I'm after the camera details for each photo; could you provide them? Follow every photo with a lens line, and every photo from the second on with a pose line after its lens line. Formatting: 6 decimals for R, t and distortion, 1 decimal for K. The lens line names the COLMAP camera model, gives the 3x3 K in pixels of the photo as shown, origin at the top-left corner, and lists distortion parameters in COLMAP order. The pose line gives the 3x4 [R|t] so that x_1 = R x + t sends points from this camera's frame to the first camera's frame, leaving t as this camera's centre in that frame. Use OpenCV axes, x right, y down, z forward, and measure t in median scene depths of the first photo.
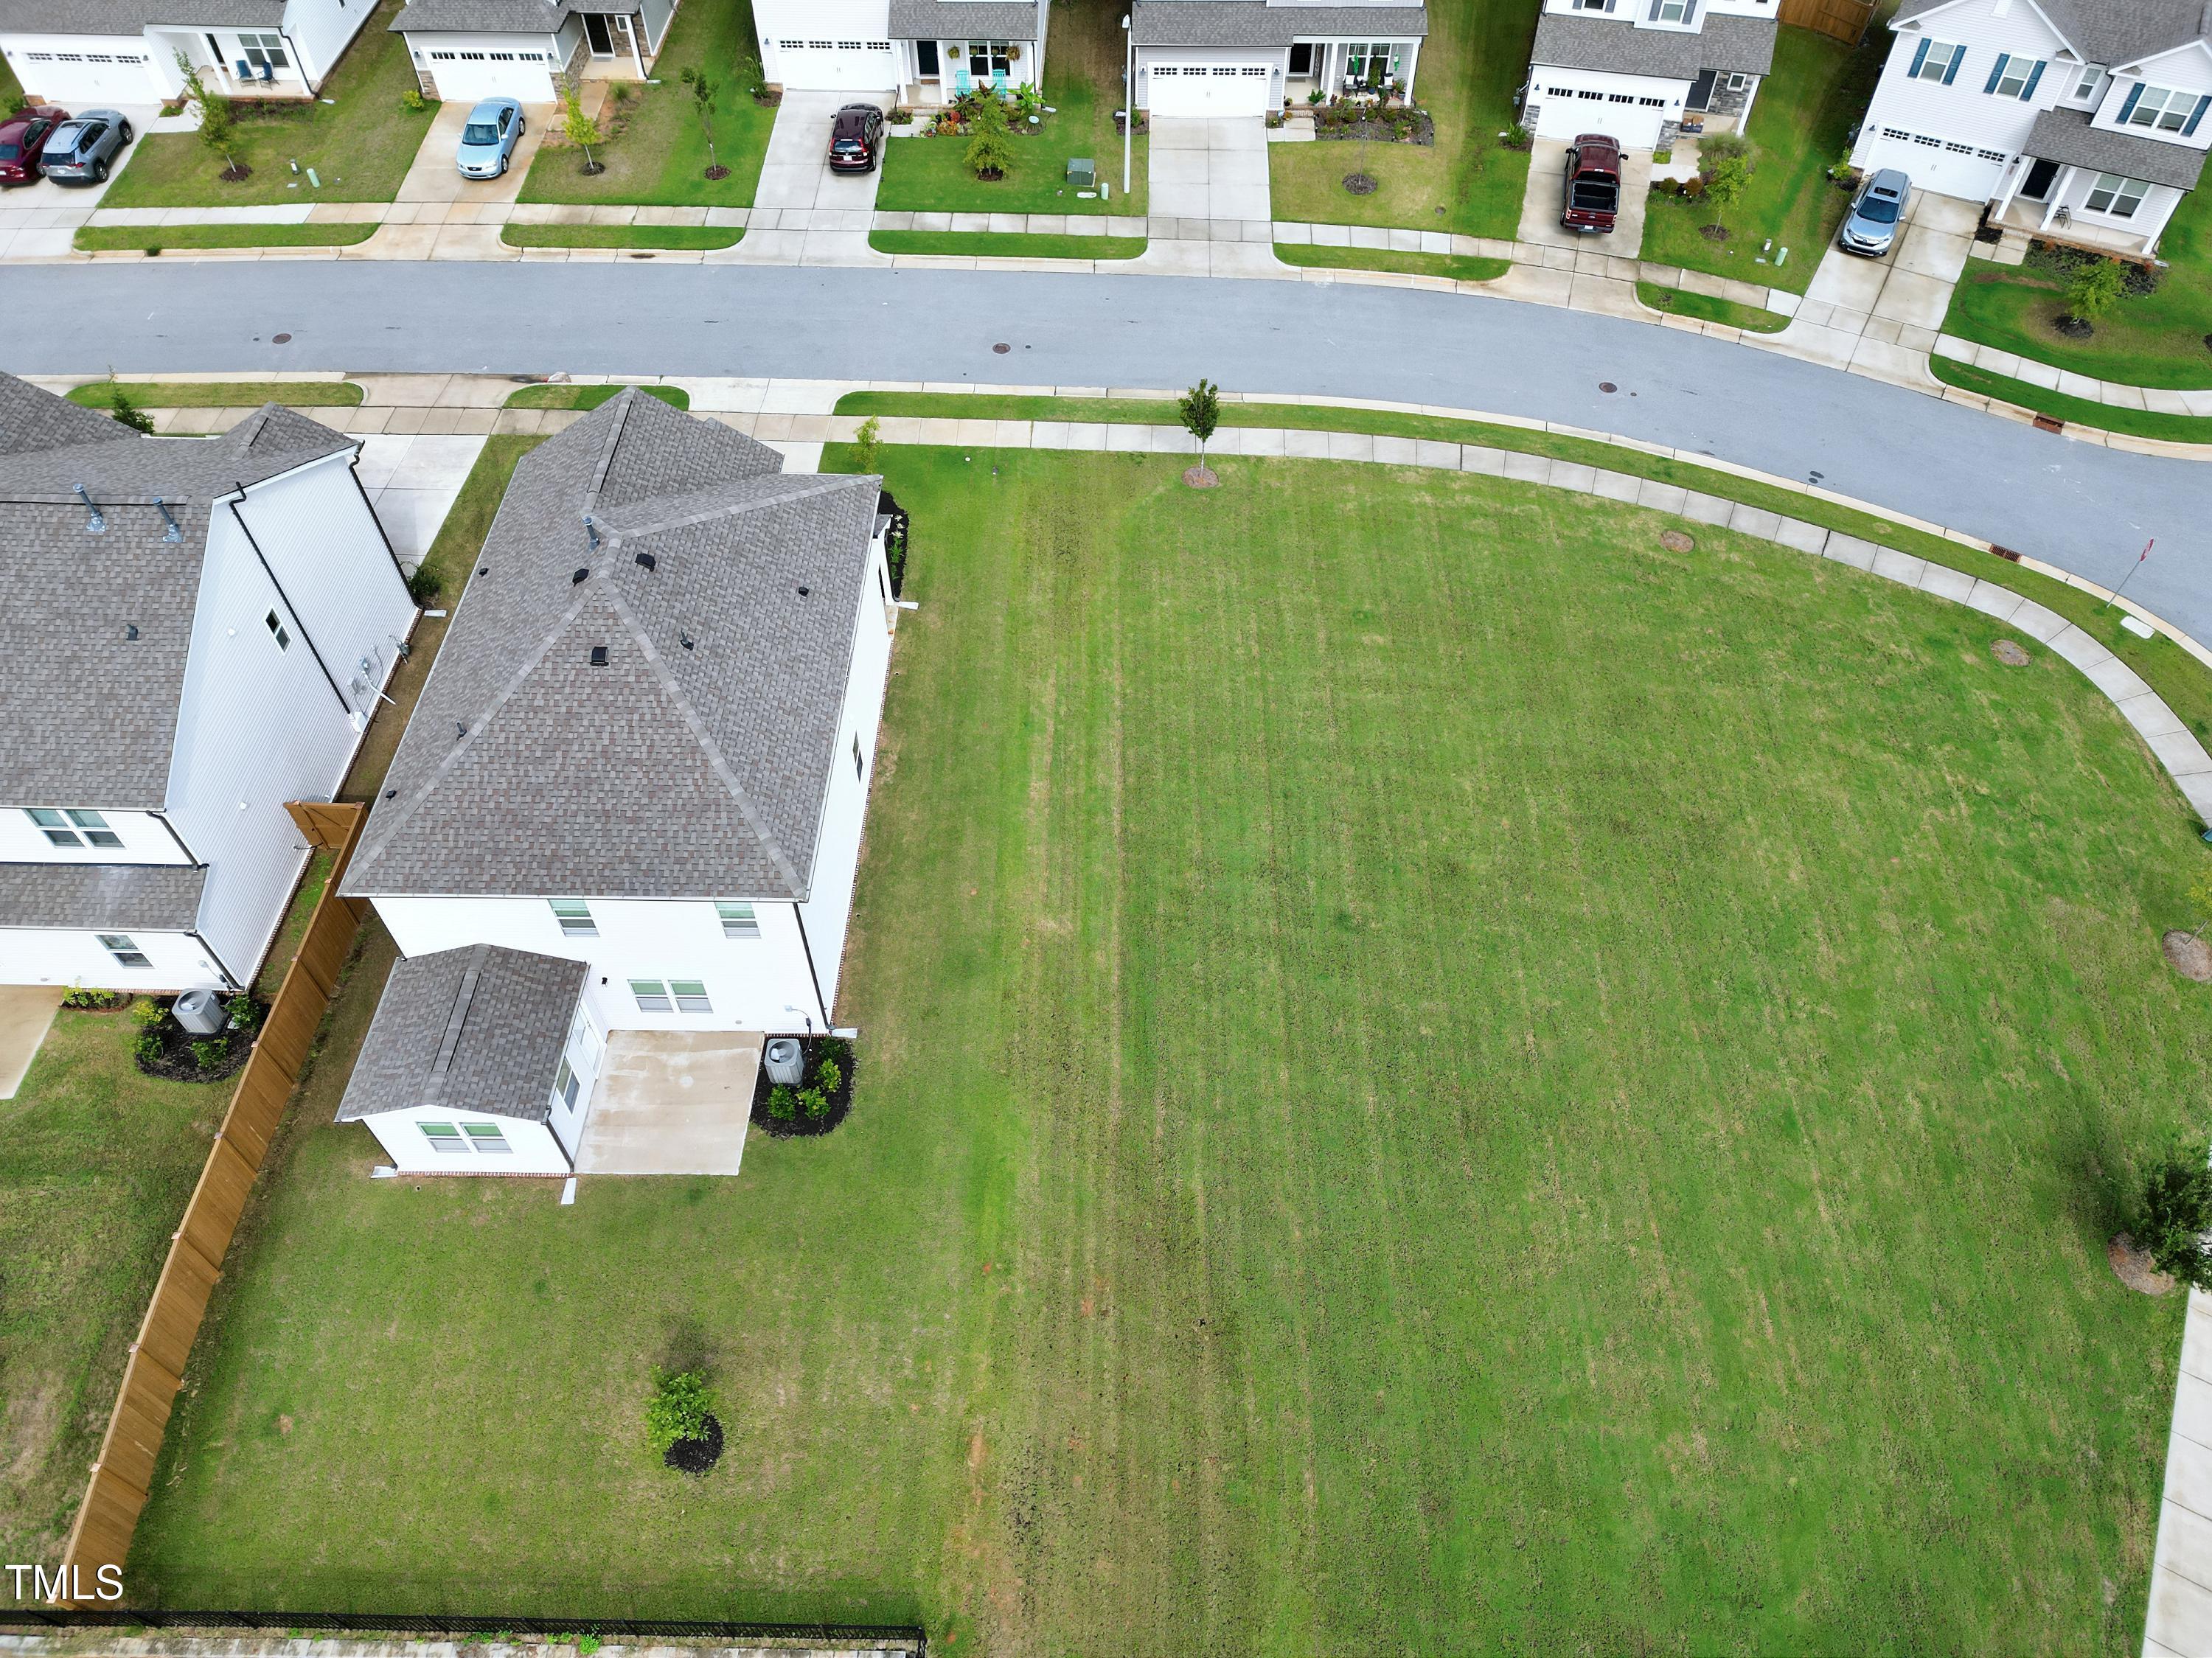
lens RADIAL K [[1527.1, 0, 1107.4], [0, 1527.1, 840.4], [0, 0, 1]] dist [0.066542, -0.051960]
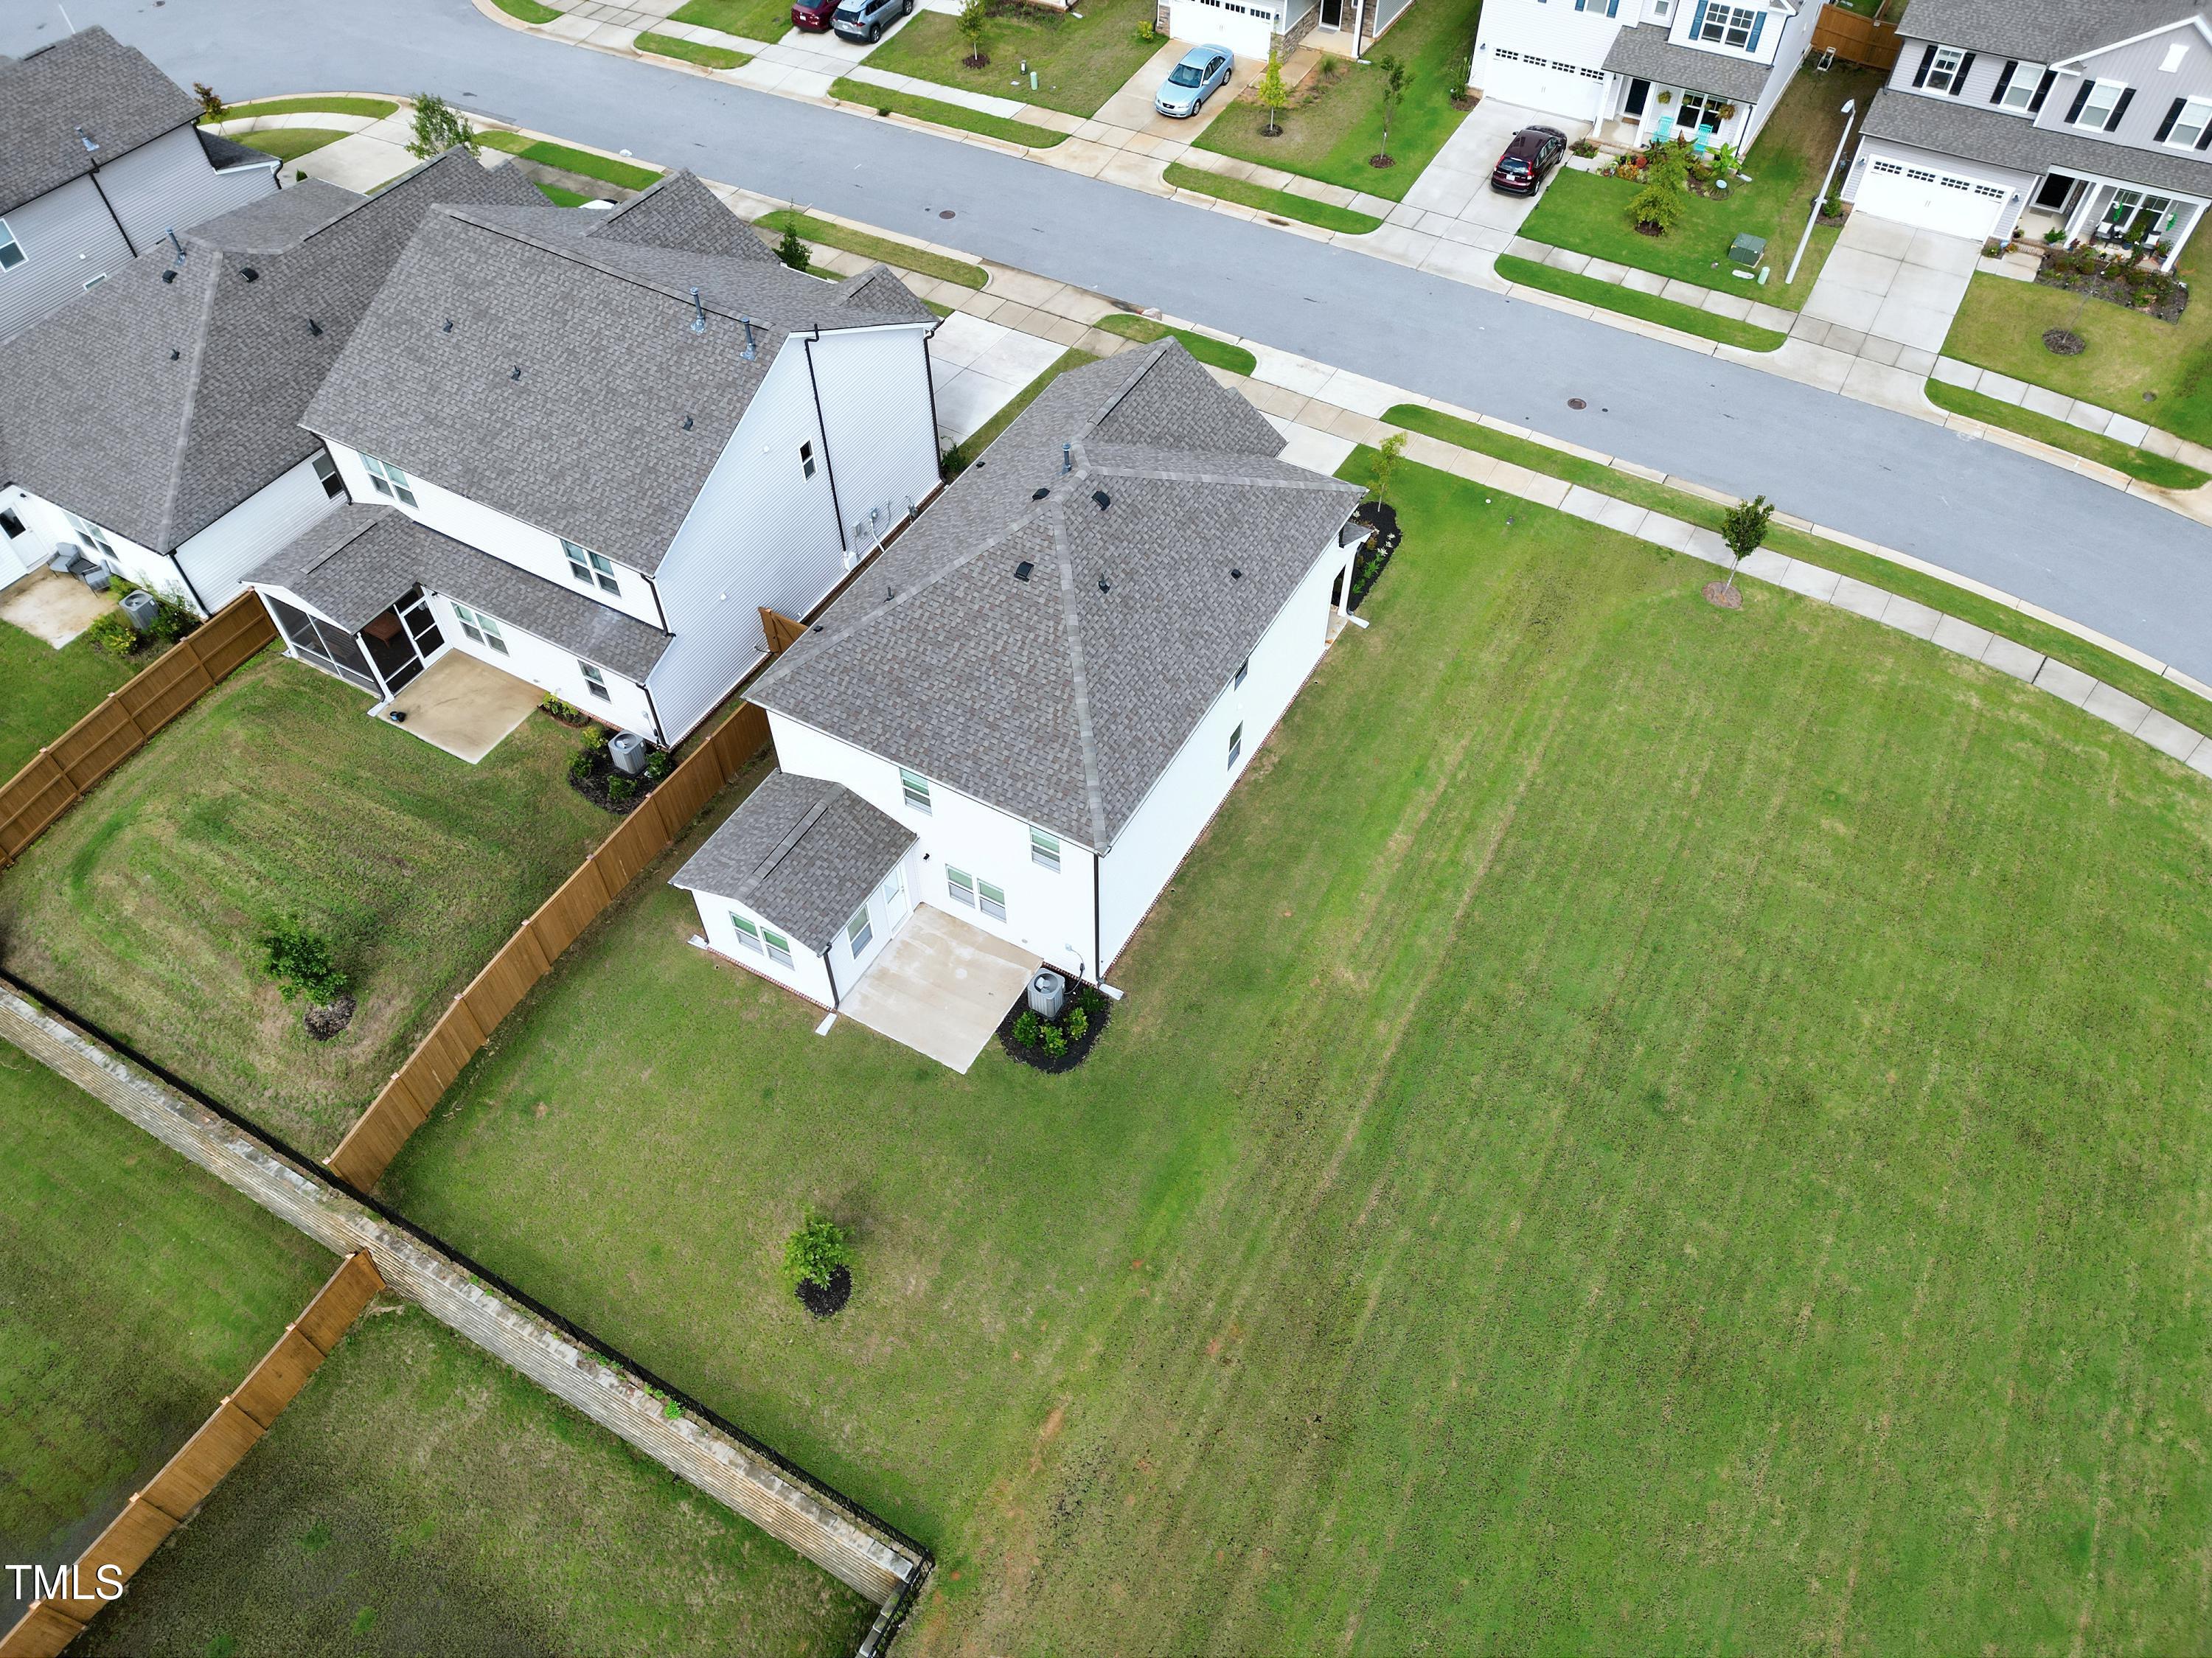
lens RADIAL K [[1527.1, 0, 1107.4], [0, 1527.1, 840.4], [0, 0, 1]] dist [0.066542, -0.051960]
pose [[0.880868, 0.368964, -0.296544, 0.072150], [-0.368286, 0.927752, 0.060348, -0.022740], [0.297385, 0.056054, 0.953111, 0.017698]]
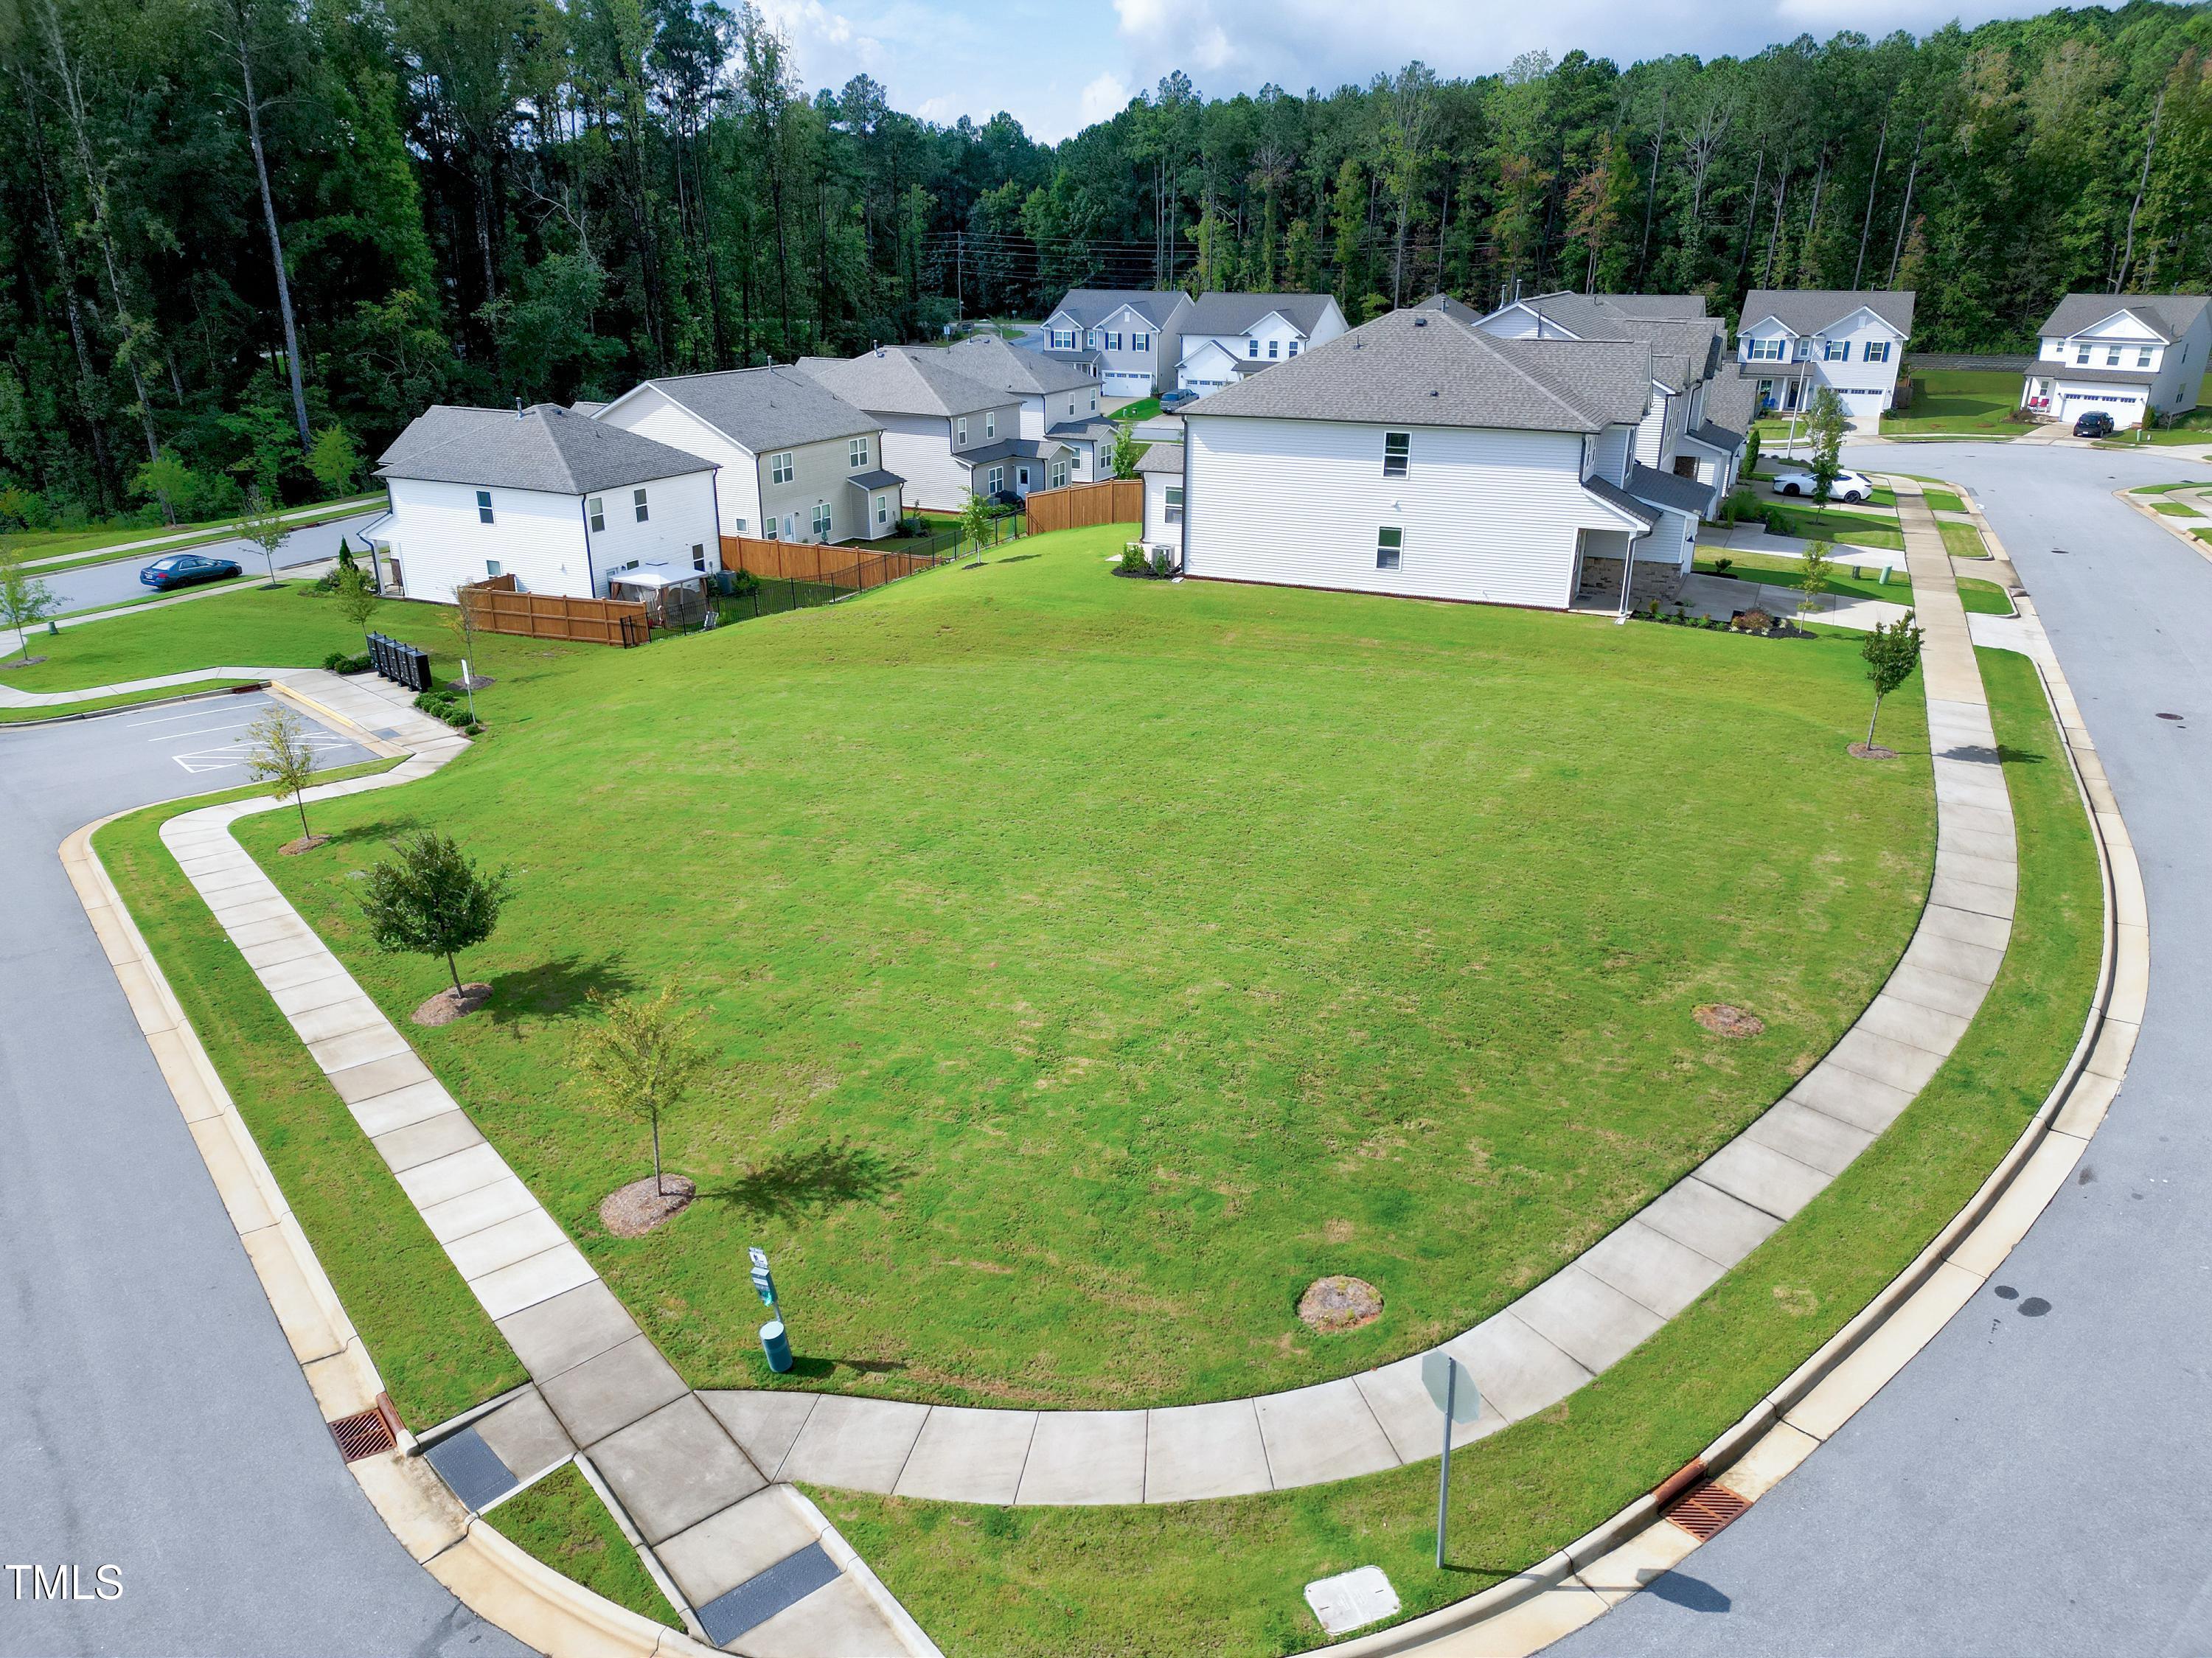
lens RADIAL K [[1527.1, 0, 1107.4], [0, 1527.1, 840.4], [0, 0, 1]] dist [0.066542, -0.051960]
pose [[-0.390119, 0.337601, -0.856640, 0.984233], [-0.718072, 0.470804, 0.512558, -0.378265], [0.576350, 0.815088, 0.058752, 0.869088]]
